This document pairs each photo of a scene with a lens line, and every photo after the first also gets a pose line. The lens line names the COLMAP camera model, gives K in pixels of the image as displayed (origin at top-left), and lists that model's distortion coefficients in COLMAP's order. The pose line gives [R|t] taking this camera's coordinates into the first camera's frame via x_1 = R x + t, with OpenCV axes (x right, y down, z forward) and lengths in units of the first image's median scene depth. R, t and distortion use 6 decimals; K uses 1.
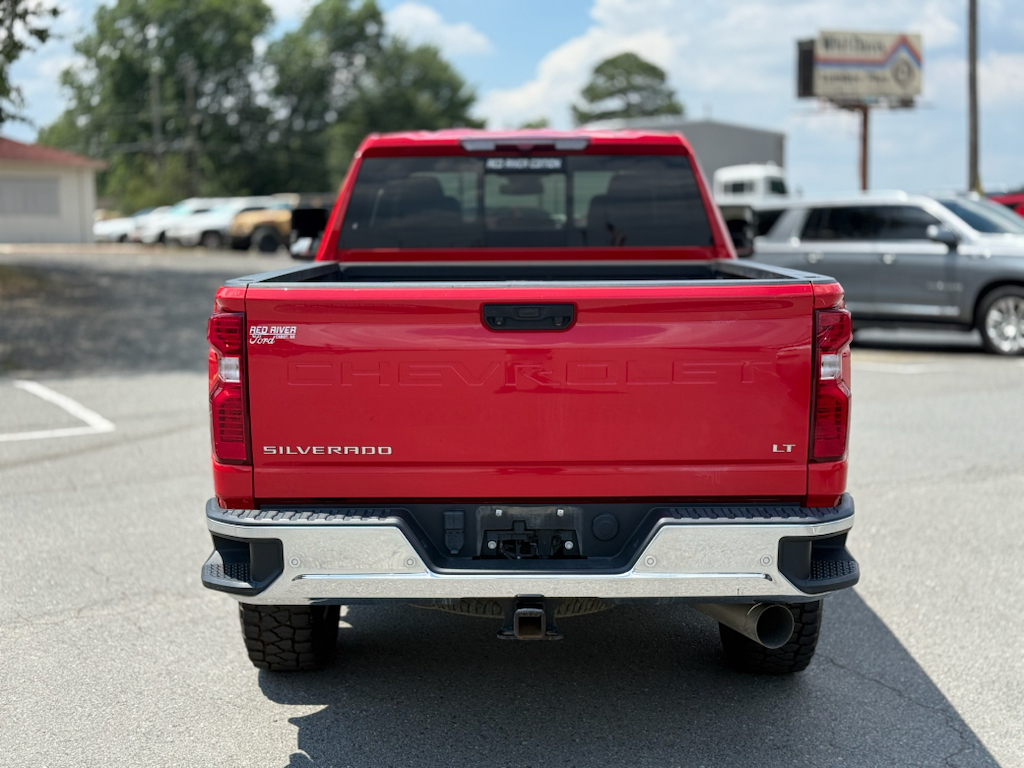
lens RADIAL K [[1417.7, 0, 512.0], [0, 1417.7, 384.0], [0, 0, 1]] dist [0.140355, -0.041923]
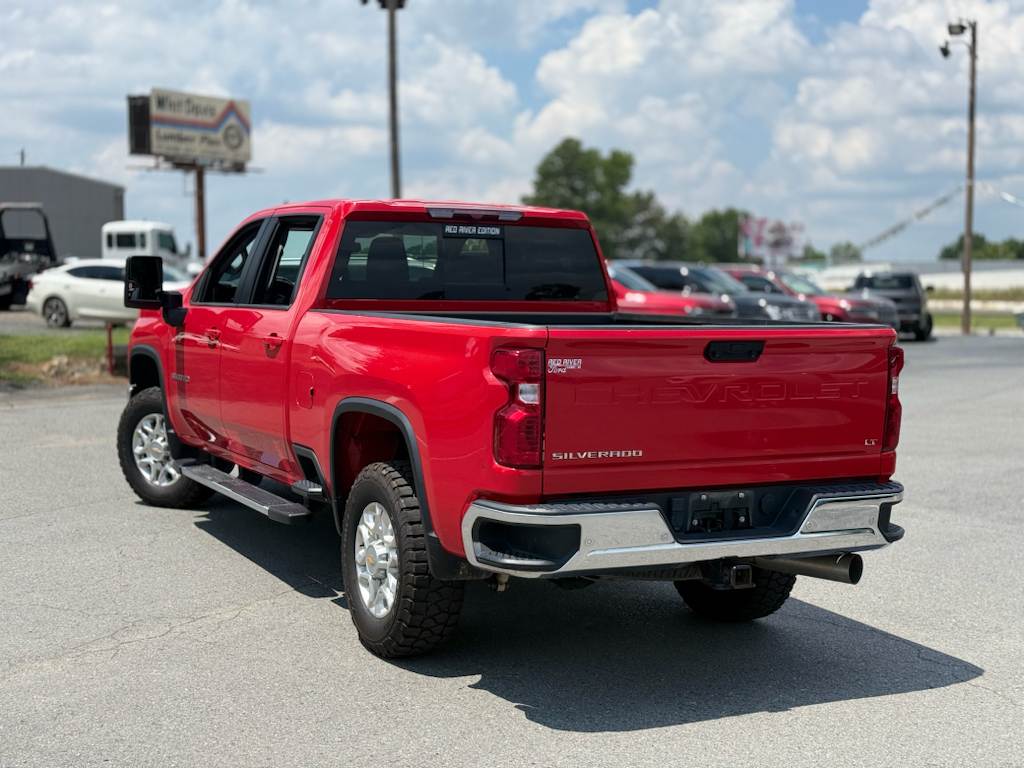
lens RADIAL K [[1417.7, 0, 512.0], [0, 1417.7, 384.0], [0, 0, 1]] dist [0.140355, -0.041923]
pose [[0.883378, -0.011740, 0.468515, -0.792924], [0.029821, 0.999068, -0.031194, 0.019990], [-0.467712, 0.041528, 0.882905, -0.106393]]
